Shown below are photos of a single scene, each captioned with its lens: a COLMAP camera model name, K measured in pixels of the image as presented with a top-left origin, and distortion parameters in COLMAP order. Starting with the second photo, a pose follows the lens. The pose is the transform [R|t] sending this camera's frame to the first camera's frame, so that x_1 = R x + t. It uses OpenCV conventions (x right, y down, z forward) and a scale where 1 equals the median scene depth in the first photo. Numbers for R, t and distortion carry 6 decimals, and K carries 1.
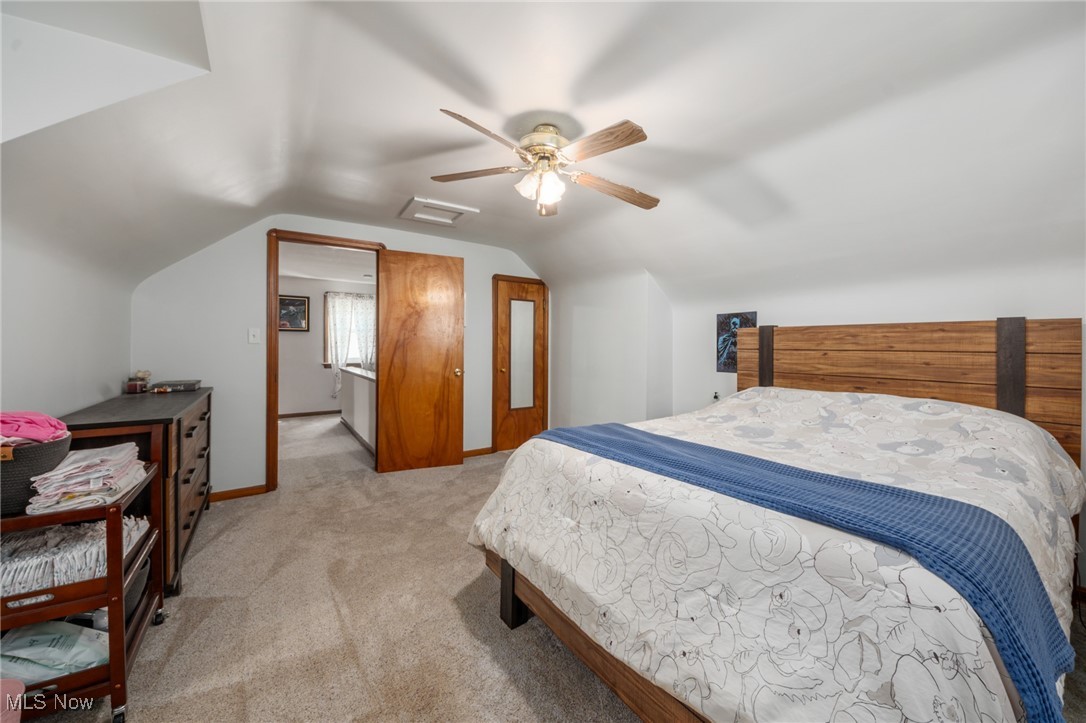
lens RADIAL K [[400.2, 0, 554.1], [0, 400.2, 353.2], [0, 0, 1]] dist [0.000012, -0.004995]
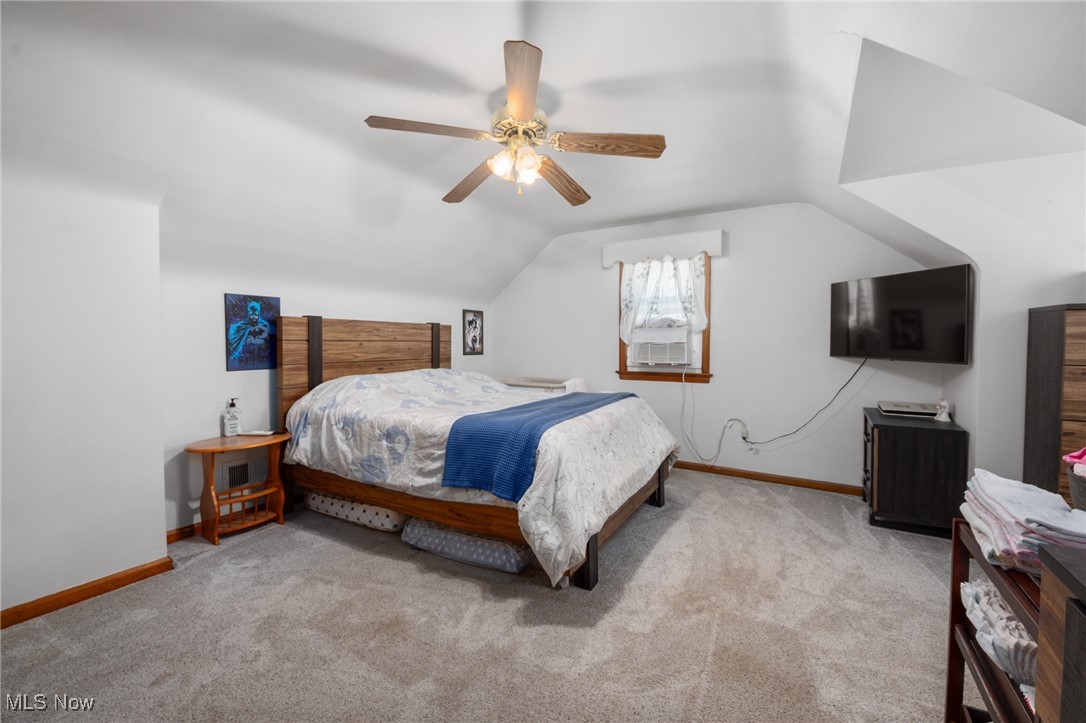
lens RADIAL K [[446.4, 0, 539.2], [0, 446.4, 352.0], [0, 0, 1]] dist [0.013505, -0.002708]
pose [[-0.401066, -0.032320, 0.915479, -0.697218], [0.008169, 0.999211, 0.038855, -0.019764], [-0.916013, 0.023062, -0.400486, 0.954362]]
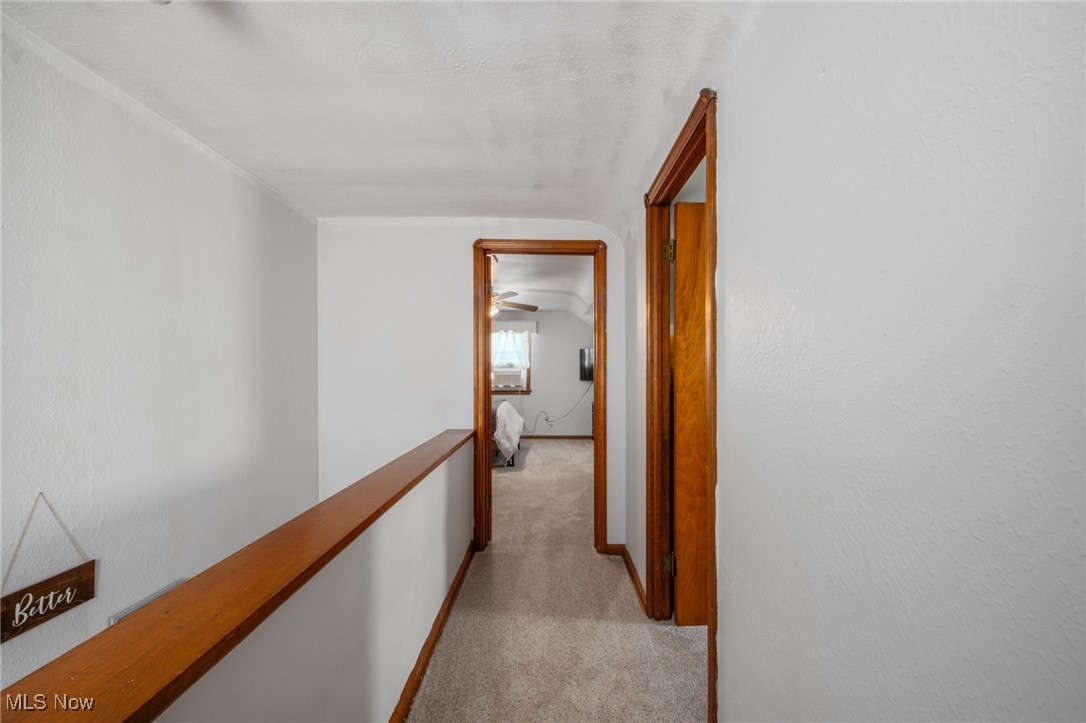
lens RADIAL K [[446.4, 0, 547.7], [0, 446.4, 364.7], [0, 0, 1]] dist [0.013505, -0.002708]
pose [[-0.813168, -0.006363, 0.581995, -1.361313], [-0.001658, 0.999962, 0.008616, -0.077381], [-0.582027, 0.006041, -0.813147, 2.134507]]
